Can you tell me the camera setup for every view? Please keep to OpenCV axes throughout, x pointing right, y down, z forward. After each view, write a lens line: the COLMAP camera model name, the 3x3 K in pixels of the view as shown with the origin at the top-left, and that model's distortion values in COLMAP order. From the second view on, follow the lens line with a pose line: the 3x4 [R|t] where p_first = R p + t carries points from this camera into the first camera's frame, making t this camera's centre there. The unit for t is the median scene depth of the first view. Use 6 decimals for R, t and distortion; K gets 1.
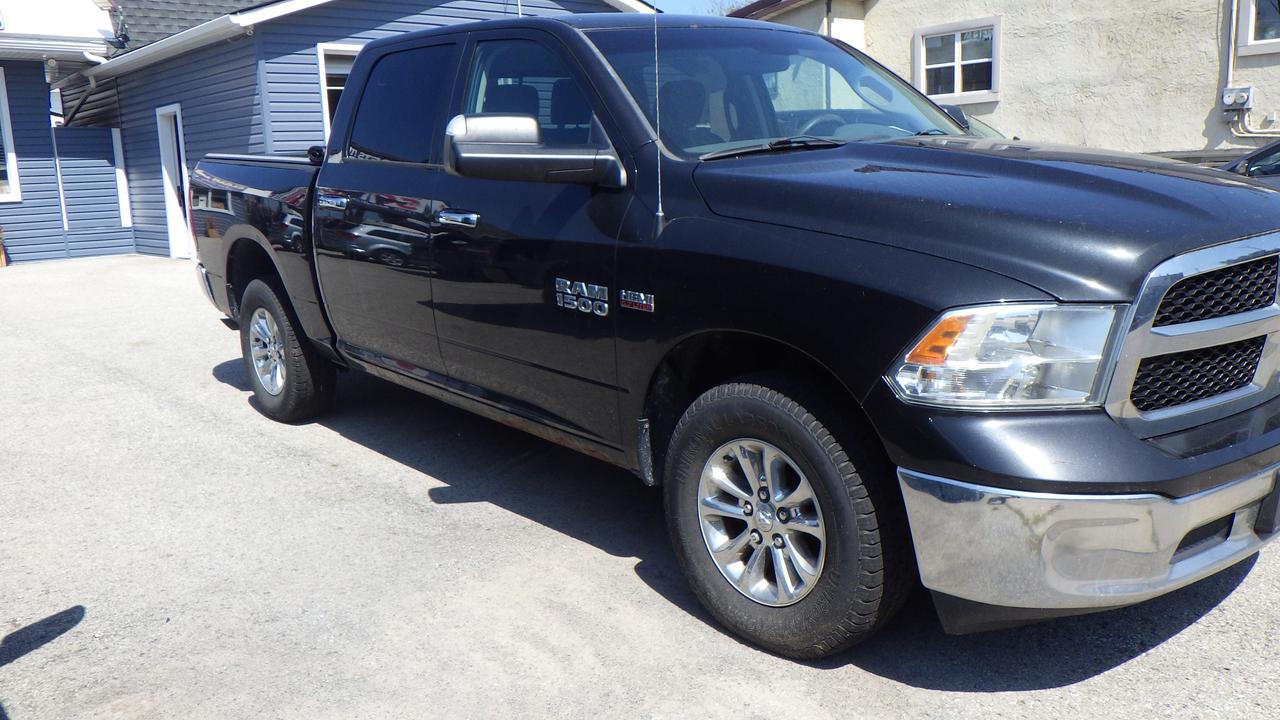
lens RADIAL K [[1070.3, 0, 635.0], [0, 1070.3, 365.0], [0, 0, 1]] dist [-0.003706, 0.006414]
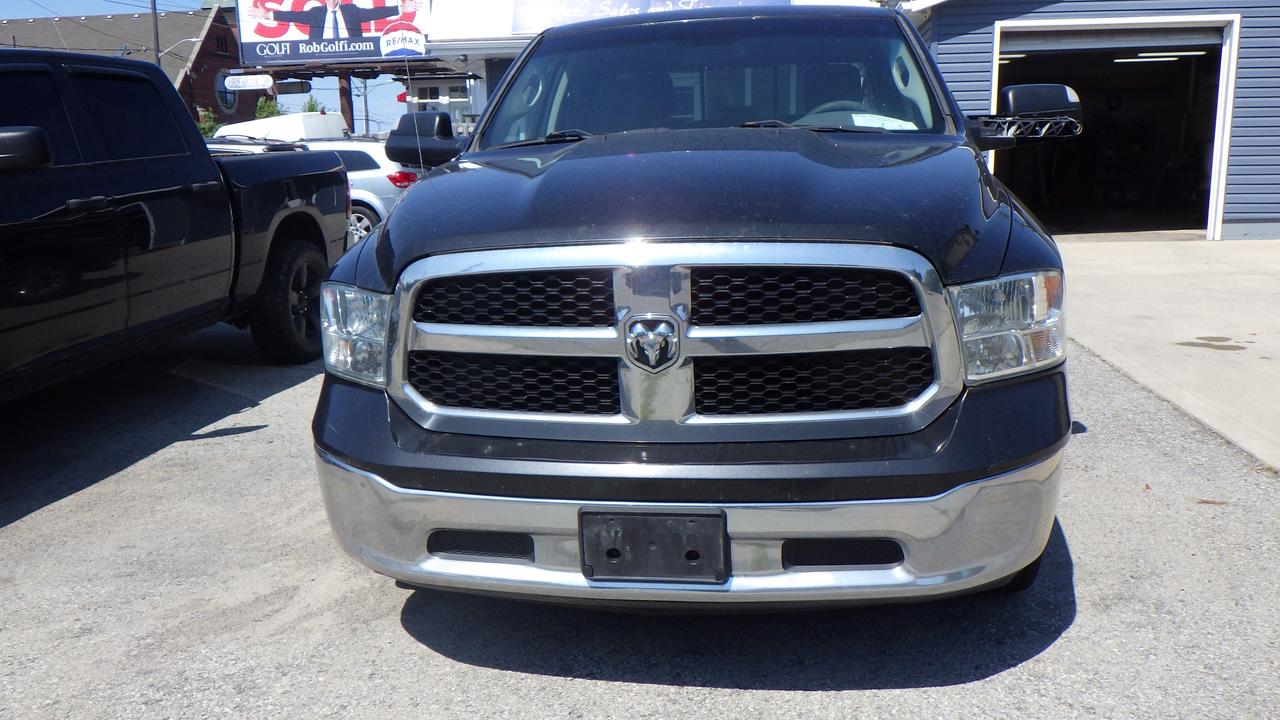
lens RADIAL K [[1070.3, 0, 635.0], [0, 1070.3, 365.0], [0, 0, 1]] dist [-0.003706, 0.006414]
pose [[0.660424, 0.163933, -0.732780, 0.990094], [-0.145817, 0.985300, 0.089006, -0.083604], [0.736598, 0.048070, 0.674620, 0.323721]]
